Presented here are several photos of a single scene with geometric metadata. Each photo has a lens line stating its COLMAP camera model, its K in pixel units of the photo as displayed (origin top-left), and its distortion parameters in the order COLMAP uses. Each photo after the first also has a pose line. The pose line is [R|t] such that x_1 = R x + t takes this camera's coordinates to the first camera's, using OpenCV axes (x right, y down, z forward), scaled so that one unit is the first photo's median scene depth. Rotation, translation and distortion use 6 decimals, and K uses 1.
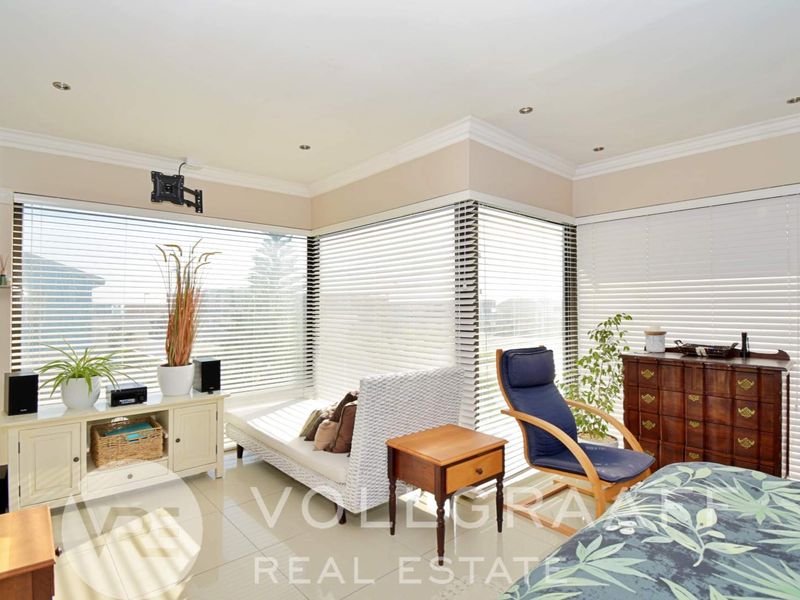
lens RADIAL K [[438.9, 0, 400.0], [0, 438.9, 300.0], [0, 0, 1]] dist [-0.002186, 0.000442]
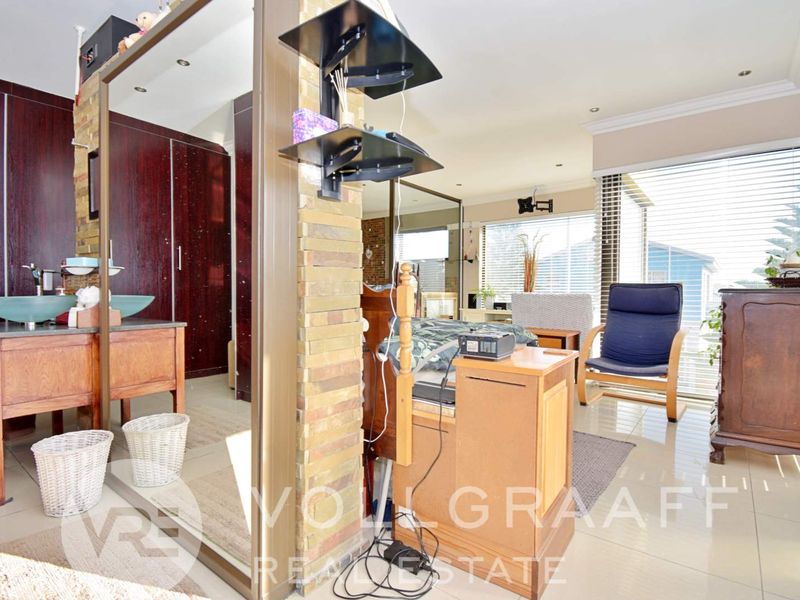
lens RADIAL K [[438.9, 0, 400.0], [0, 438.9, 300.0], [0, 0, 1]] dist [-0.002186, 0.000442]
pose [[0.171911, 0.021878, -0.984869, 1.316588], [0.004789, 0.999723, 0.023044, 0.120937], [0.985101, -0.008678, 0.171759, 0.107002]]
